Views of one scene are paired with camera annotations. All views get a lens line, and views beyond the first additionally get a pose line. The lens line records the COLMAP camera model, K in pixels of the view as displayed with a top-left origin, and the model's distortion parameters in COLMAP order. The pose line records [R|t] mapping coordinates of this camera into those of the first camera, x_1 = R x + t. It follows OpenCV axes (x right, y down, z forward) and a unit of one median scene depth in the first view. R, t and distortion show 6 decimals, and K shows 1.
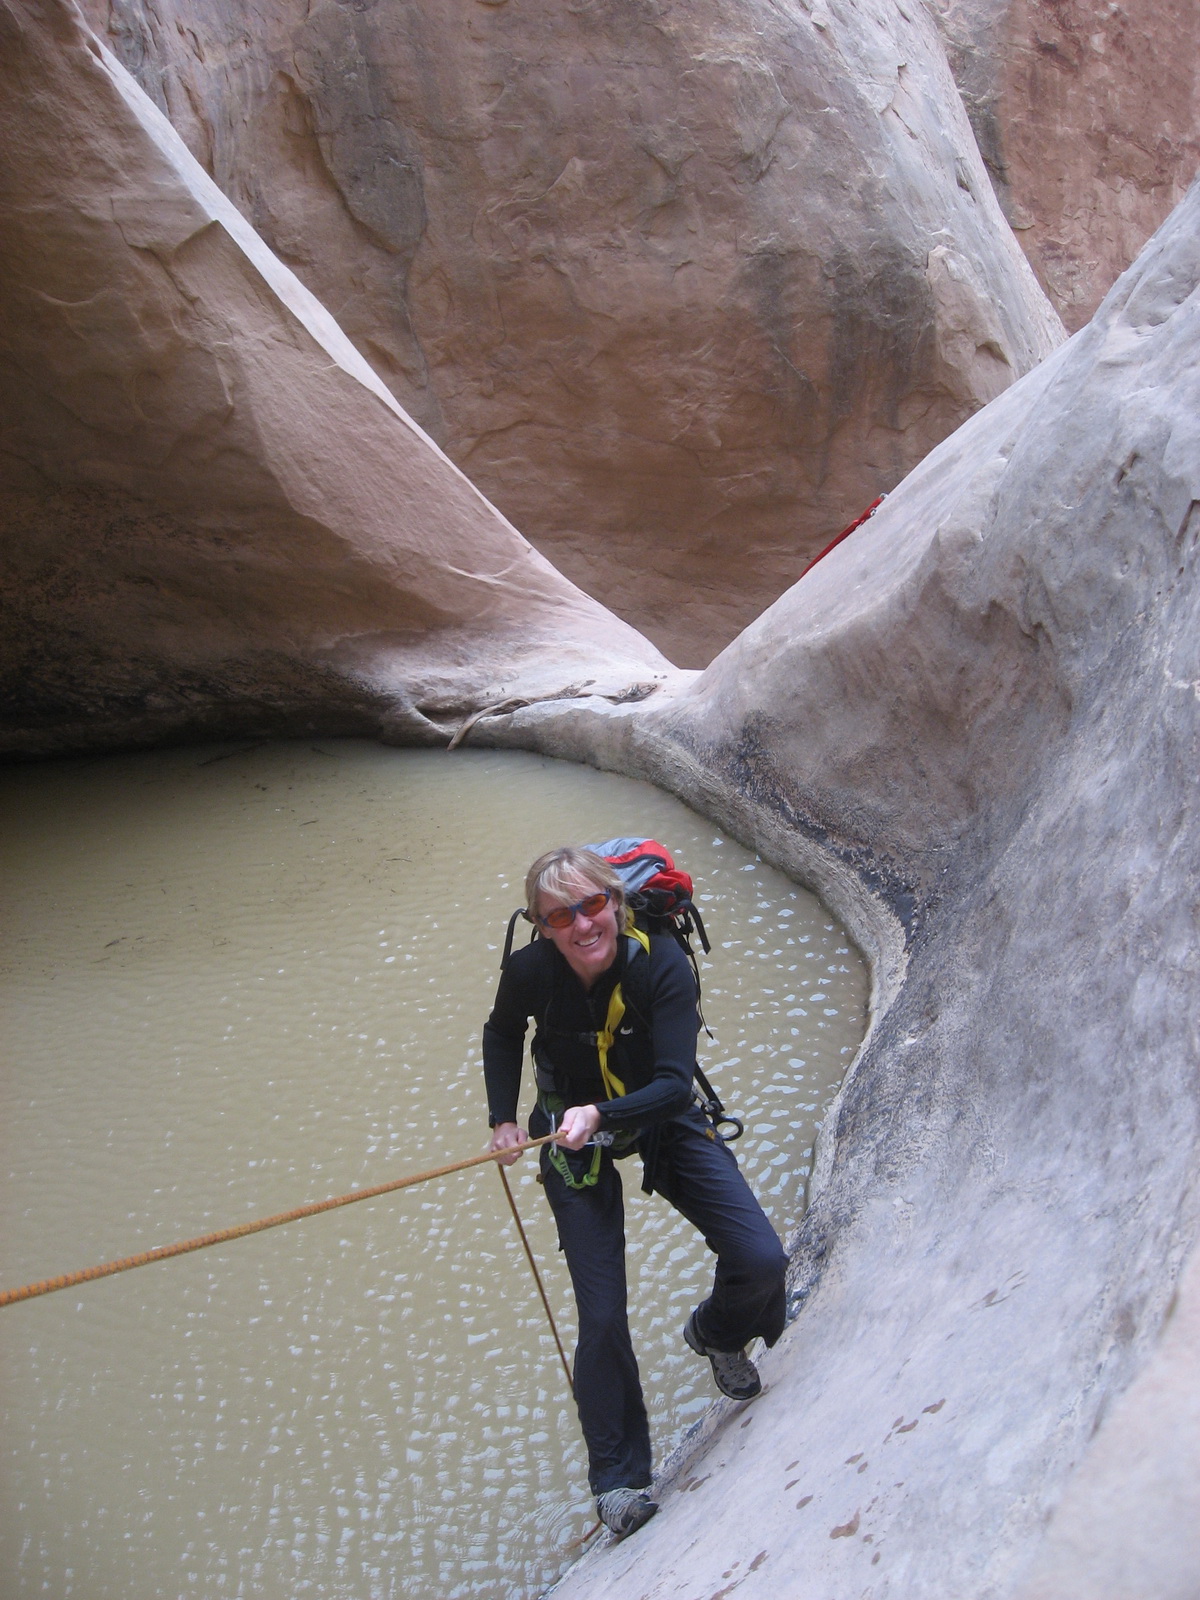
lens RADIAL K [[1638.5, 0, 600.0], [0, 1638.5, 800.0], [0, 0, 1]] dist [-0.125744, 0.032392]
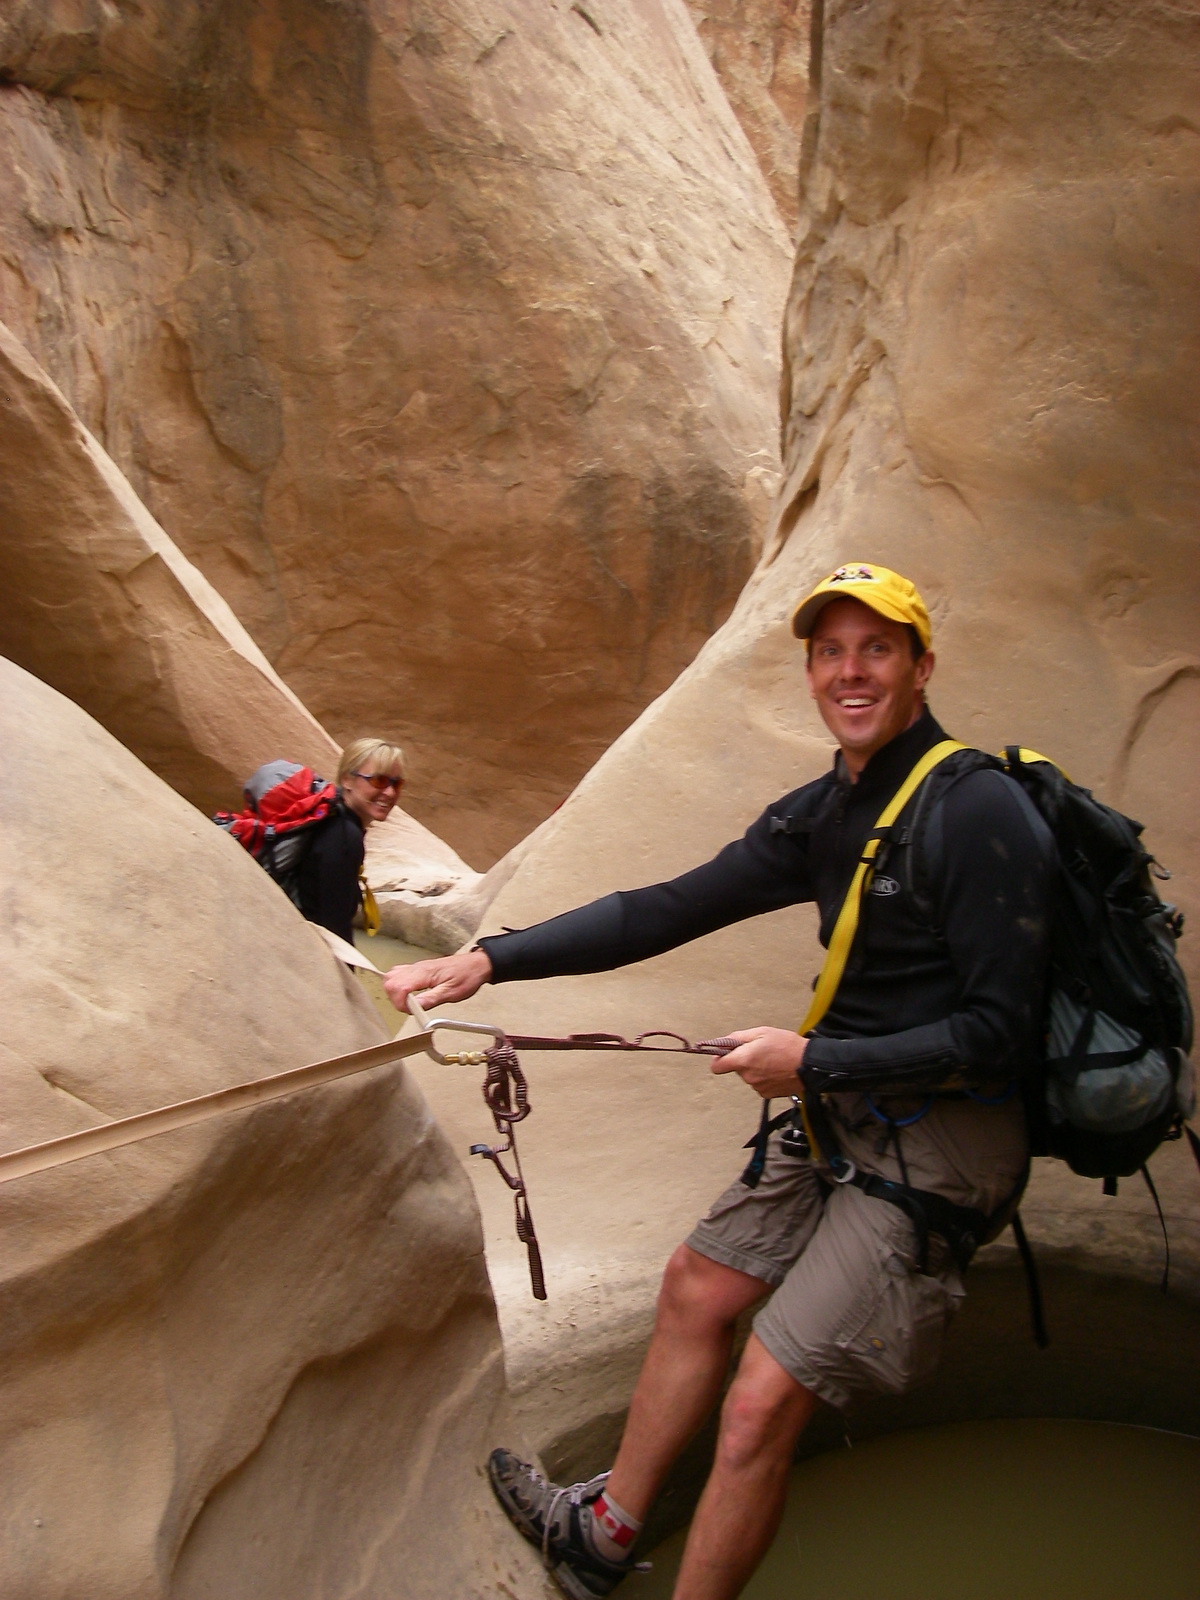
lens RADIAL K [[2022.0, 0, 600.0], [0, 2022.0, 800.0], [0, 0, 1]] dist [-0.213056, 0.478691]
pose [[0.996301, 0.037207, 0.077464, 0.012302], [-0.029975, 0.995259, -0.092525, 0.006762], [-0.080540, 0.089861, 0.992693, -0.361354]]
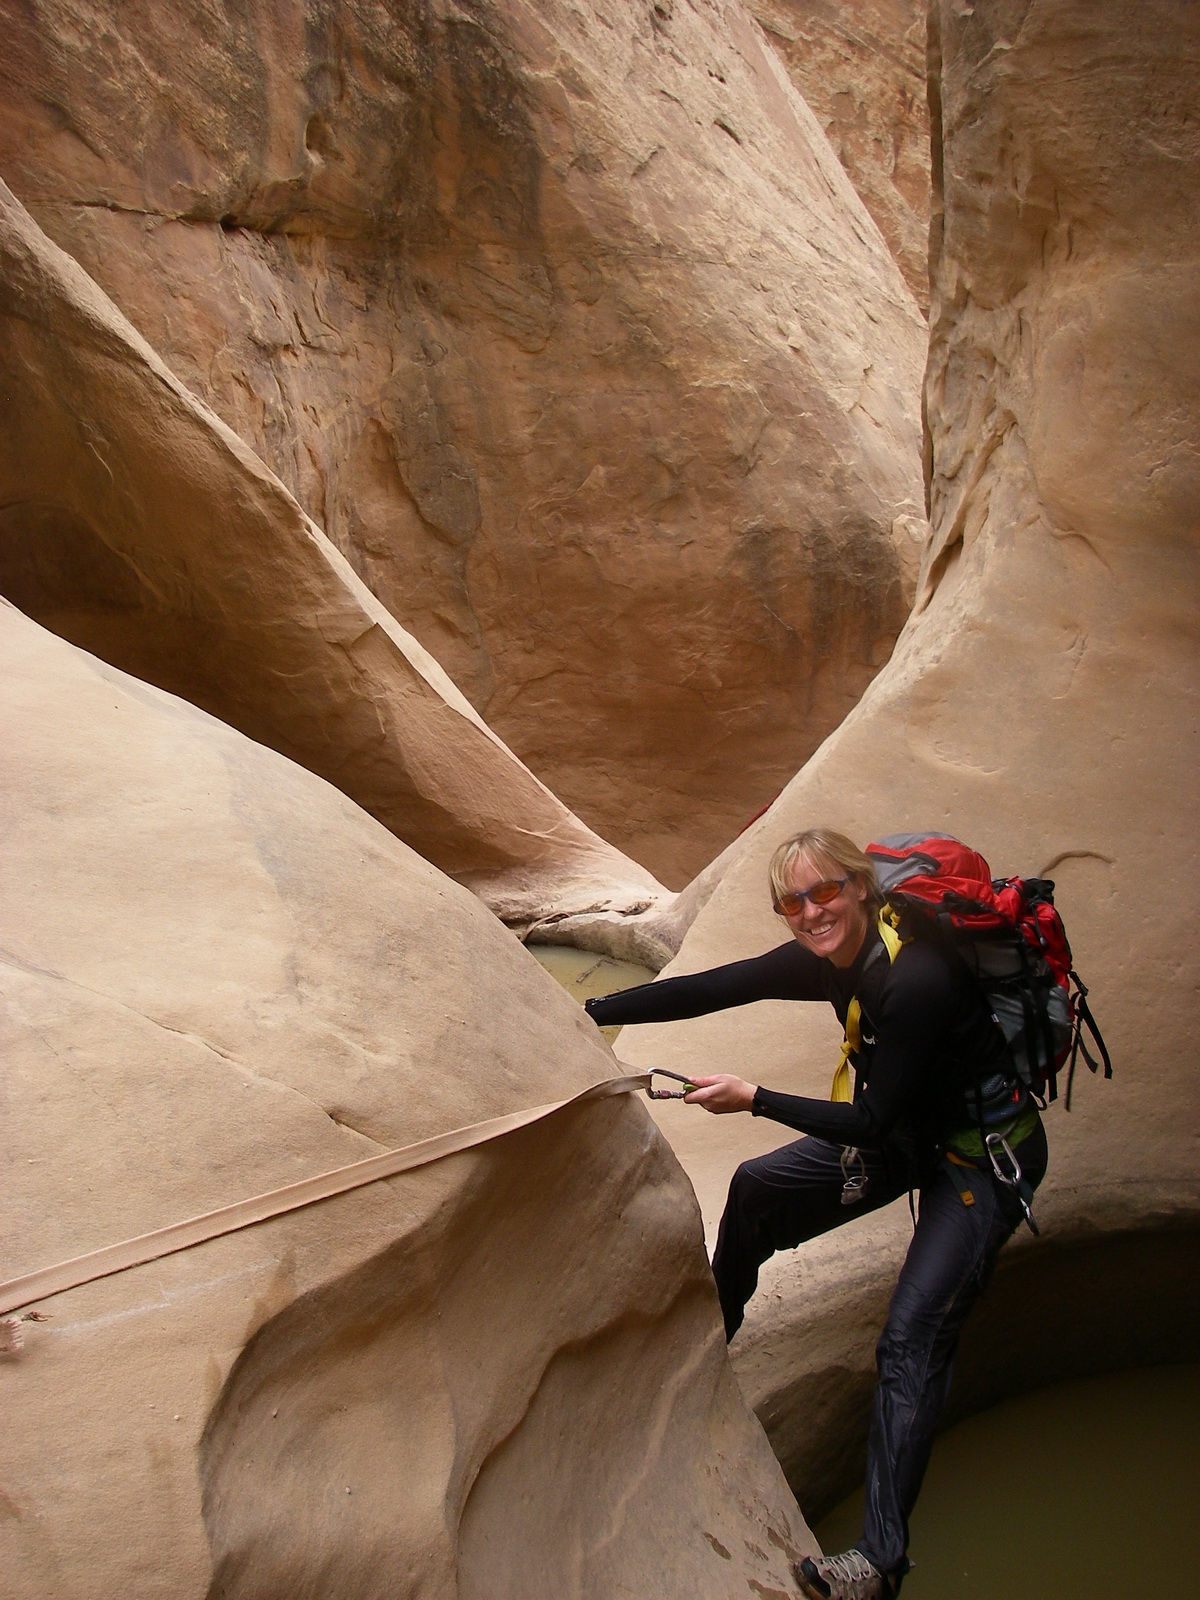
lens RADIAL K [[1808.9, 0, 600.0], [0, 1808.9, 800.0], [0, 0, 1]] dist [-0.249327, 0.299958]
pose [[0.999760, -0.009785, -0.019604, 0.010658], [0.007717, 0.994663, -0.102889, 0.004364], [0.020506, 0.102713, 0.994500, -0.365210]]
